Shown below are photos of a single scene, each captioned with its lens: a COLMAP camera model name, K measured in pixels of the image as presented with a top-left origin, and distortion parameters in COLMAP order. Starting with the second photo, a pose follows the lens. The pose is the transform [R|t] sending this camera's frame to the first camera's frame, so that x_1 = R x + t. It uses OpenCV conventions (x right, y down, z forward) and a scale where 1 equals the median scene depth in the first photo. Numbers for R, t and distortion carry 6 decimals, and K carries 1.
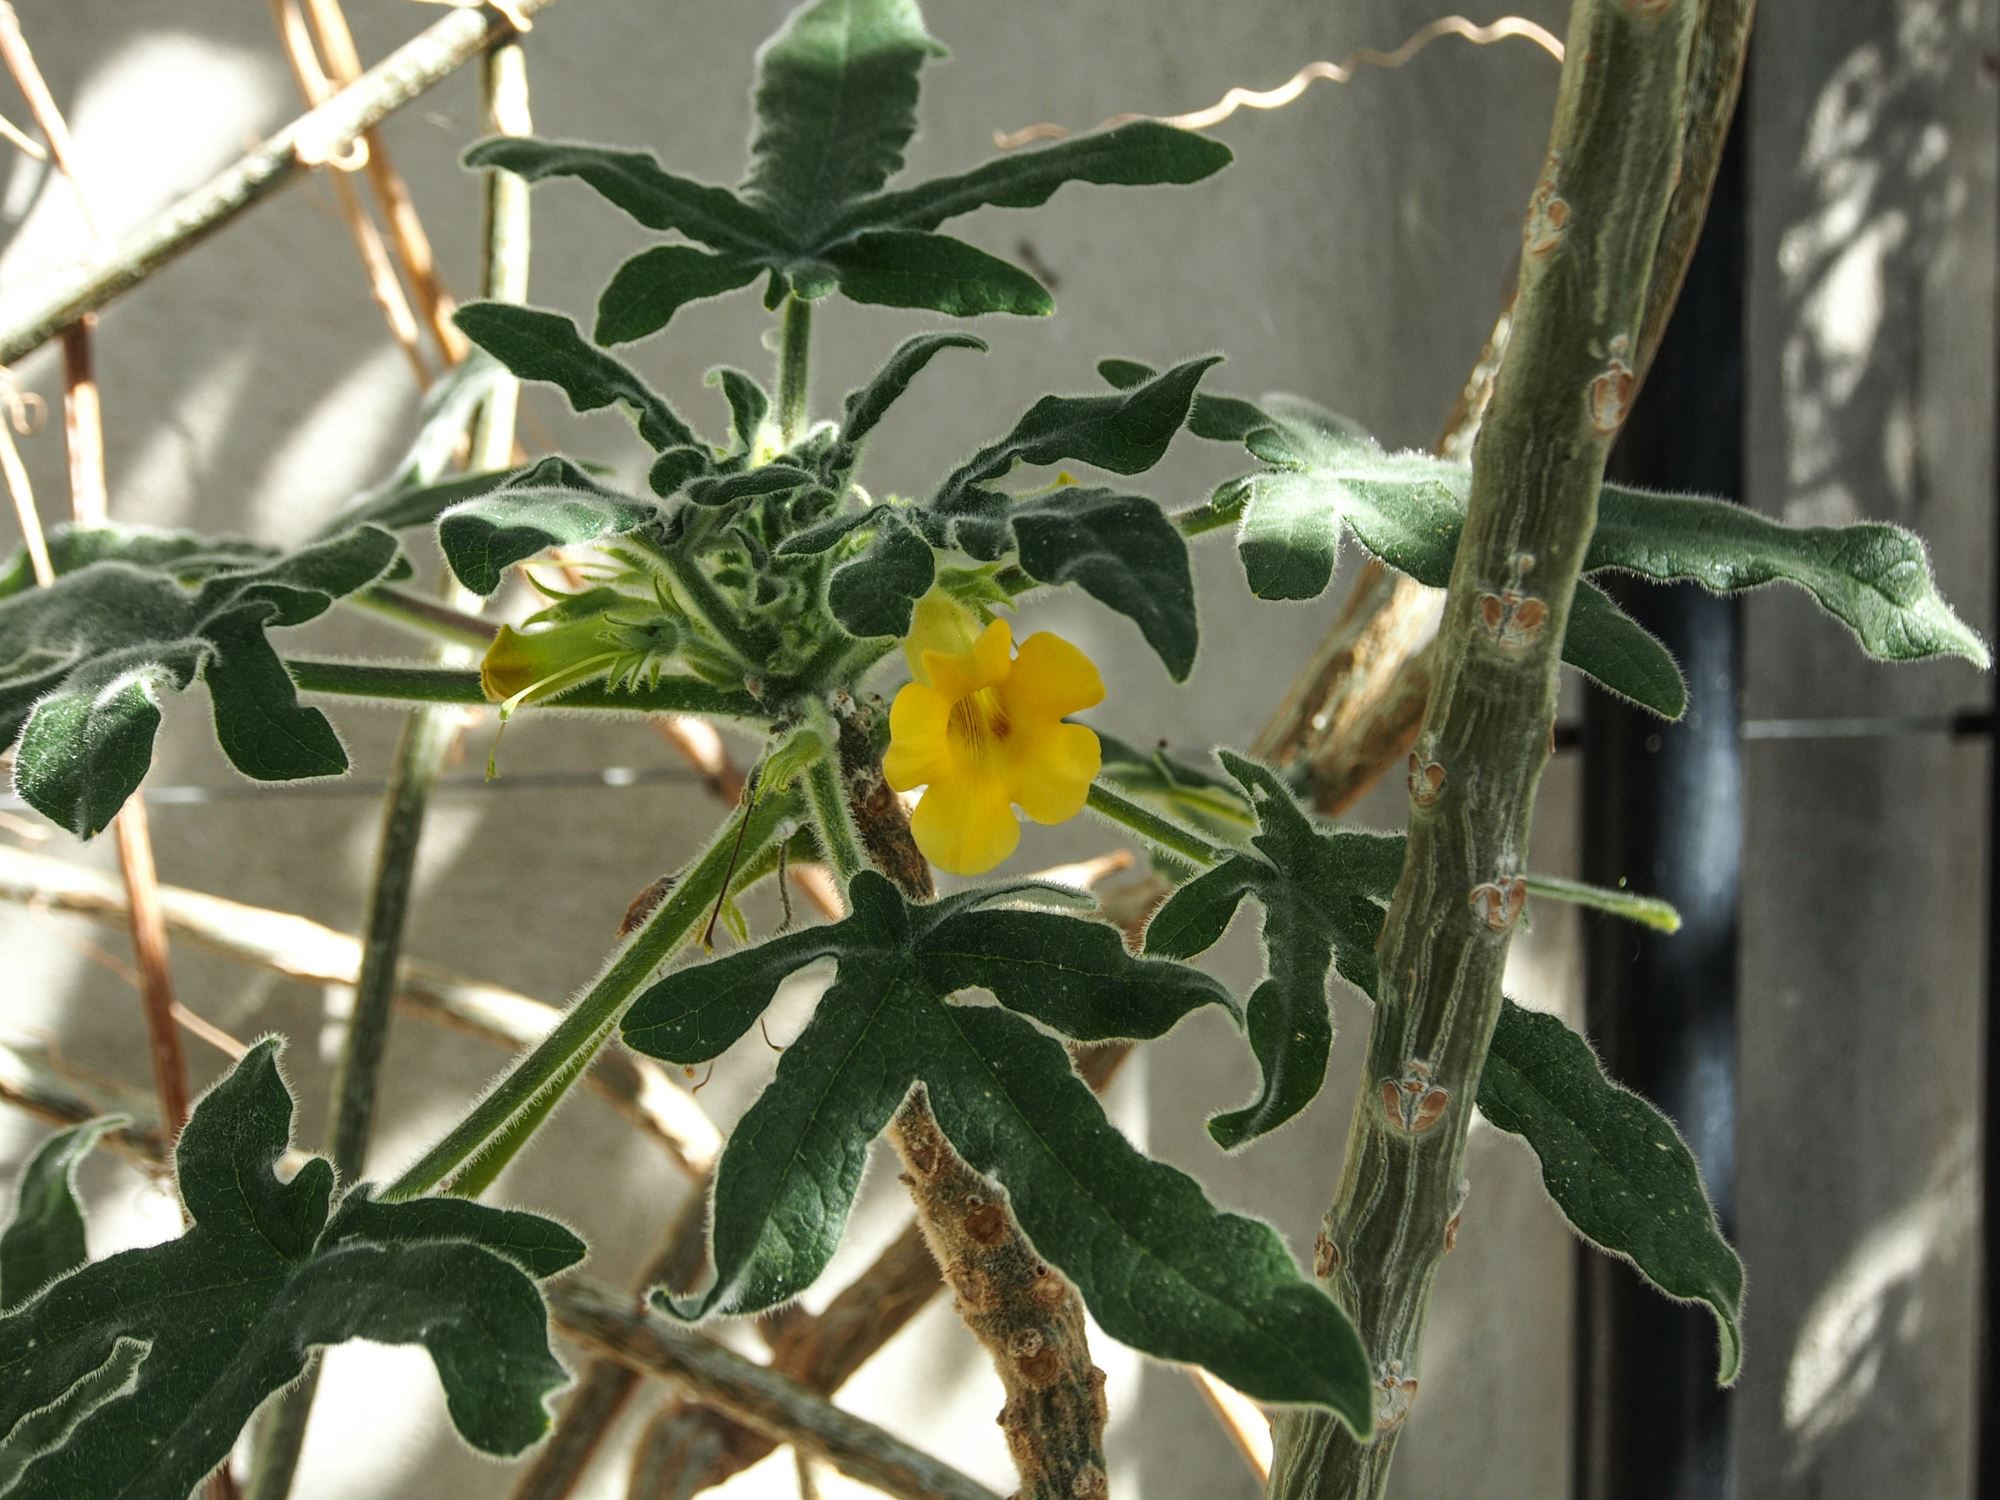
lens RADIAL K [[4486.9, 0, 1000.0], [0, 4486.9, 750.0], [0, 0, 1]] dist [0.040369, -0.067038]
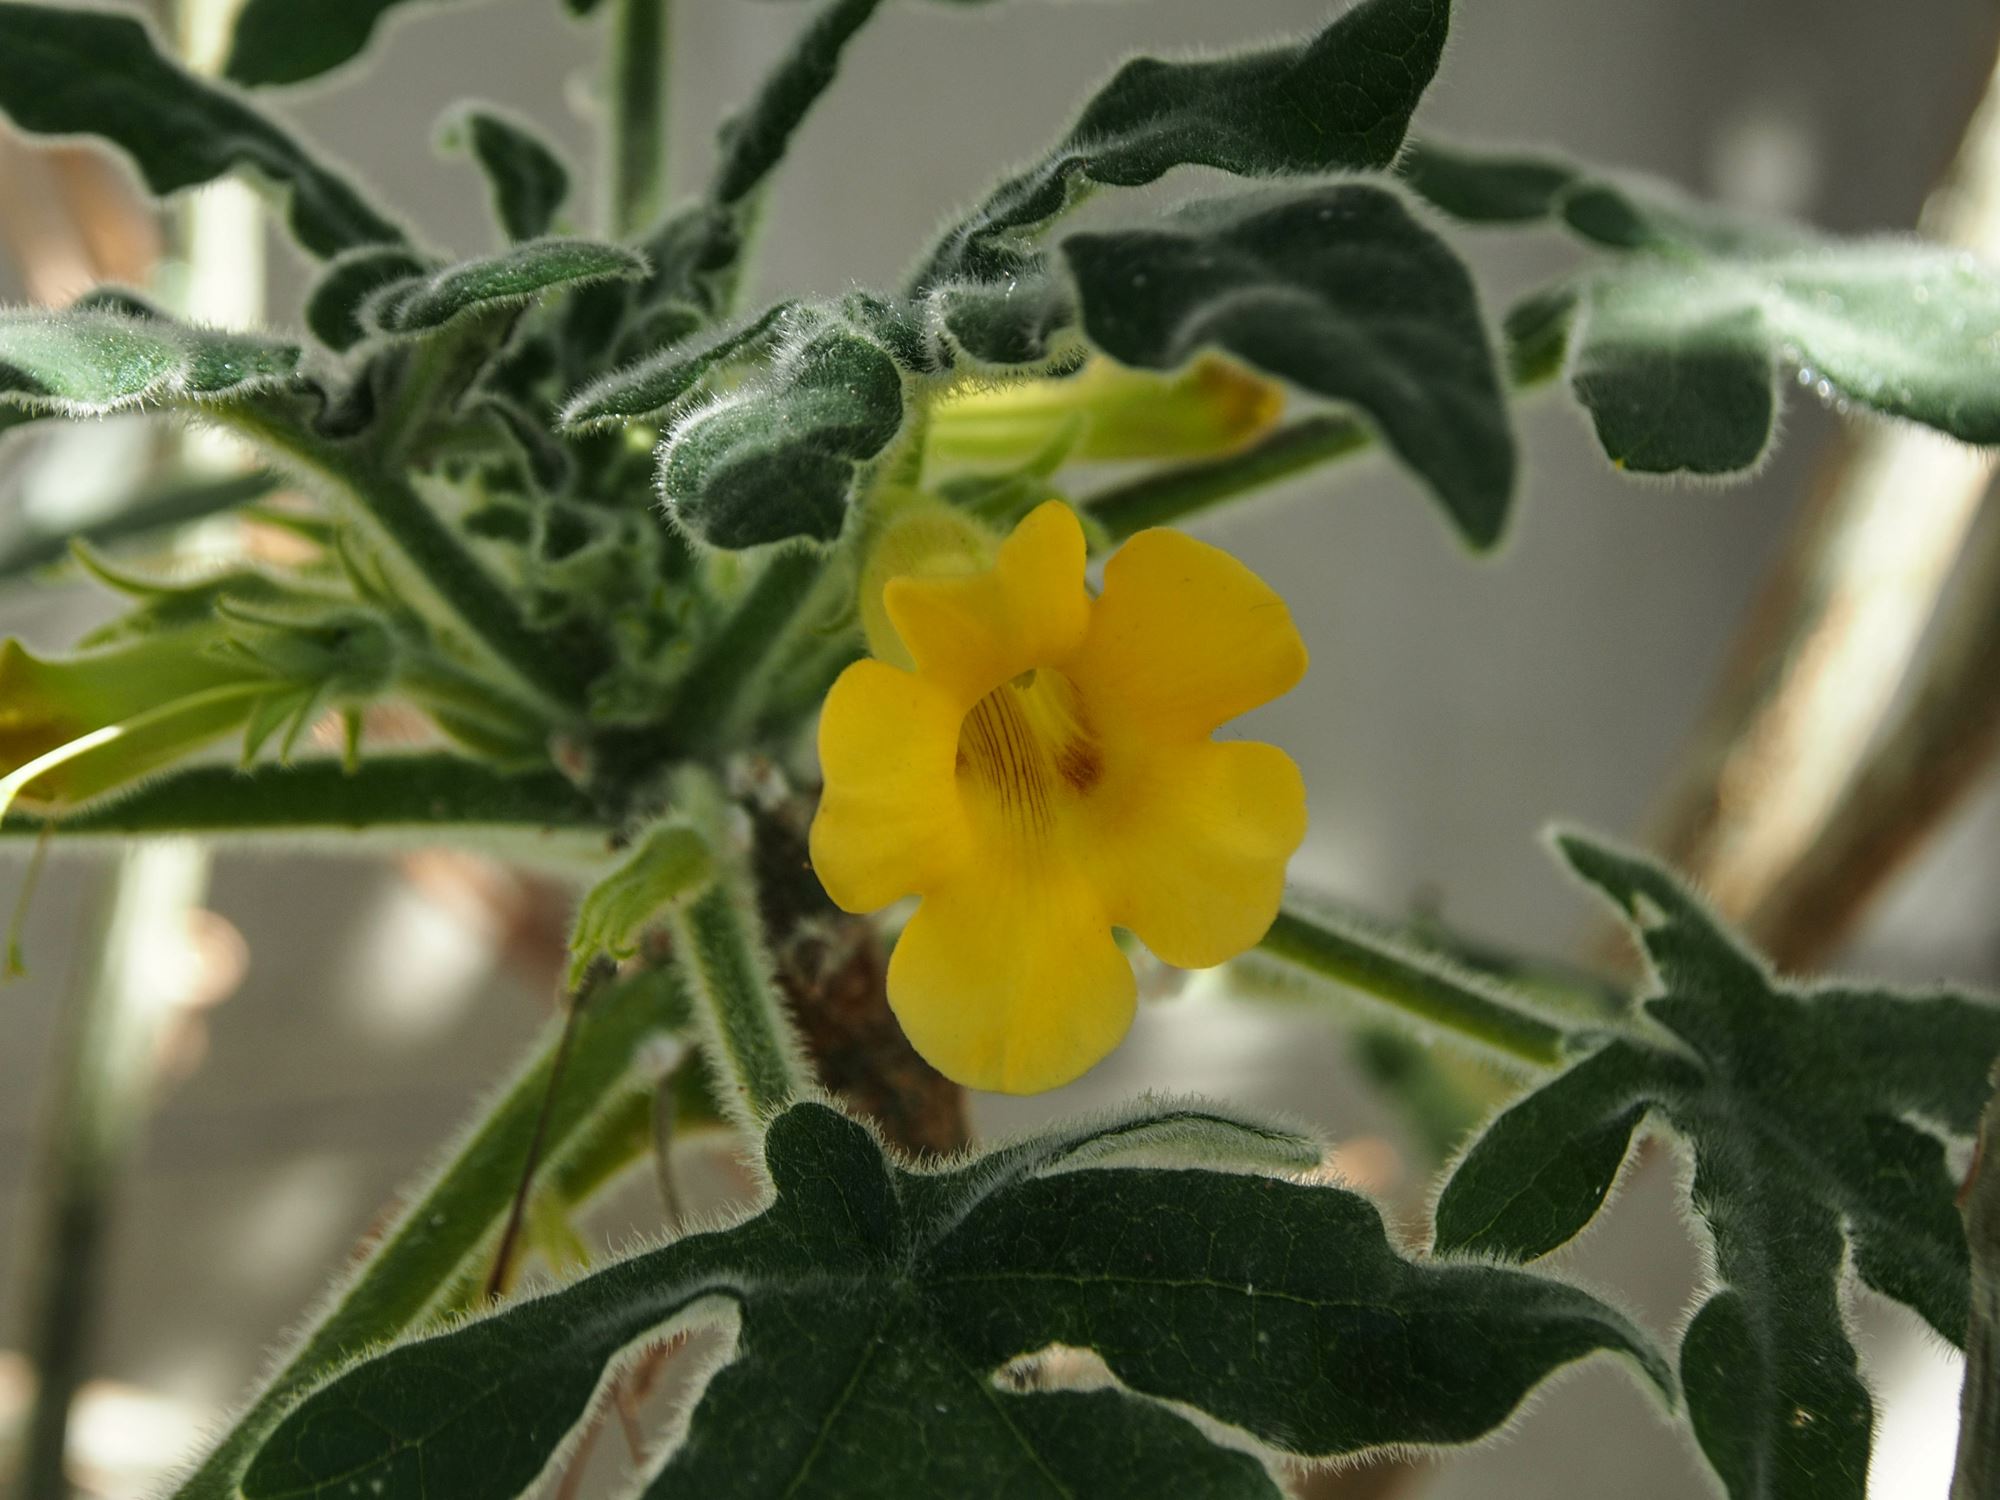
lens RADIAL K [[5294.6, 0, 1000.0], [0, 5294.6, 750.0], [0, 0, 1]] dist [0.171150, -0.260290]
pose [[0.997104, -0.069060, -0.031864, 0.009120], [0.066320, 0.994567, -0.080236, 0.035342], [0.037232, 0.077891, 0.996266, 0.469000]]
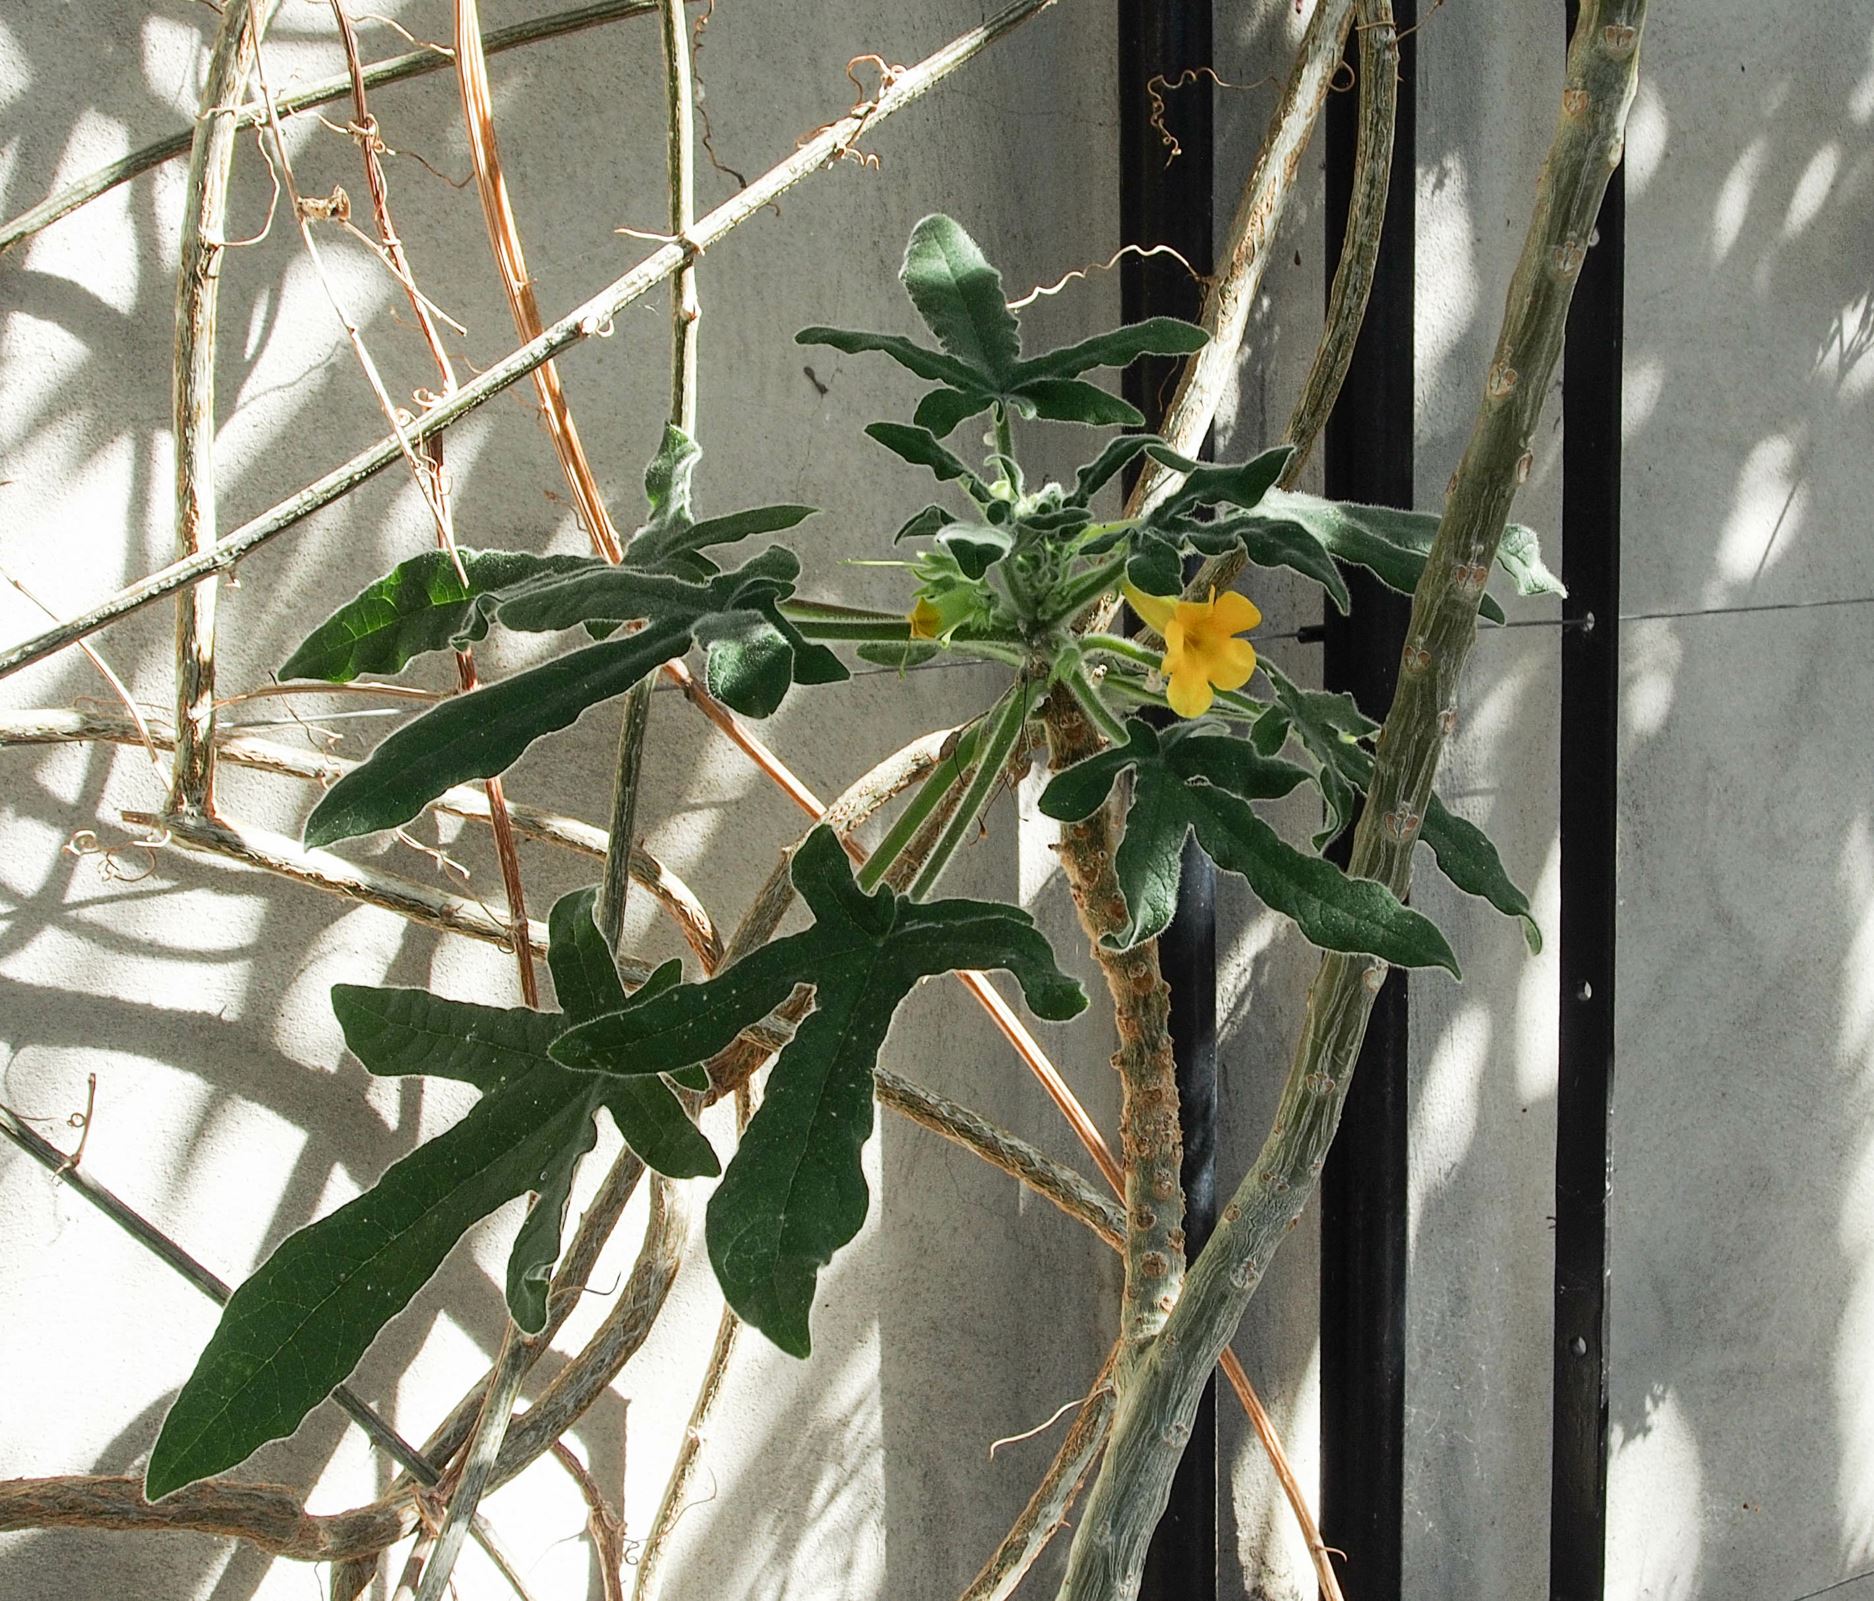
lens RADIAL K [[3133.2, 0, 1087.2], [0, 3133.2, 801.6], [0, 0, 1]] dist [0.022796, 0.011857]
pose [[0.947007, -0.050523, 0.317216, -0.475077], [0.037705, 0.998210, 0.046423, -0.000709], [-0.318994, -0.032003, 0.947216, -0.264325]]
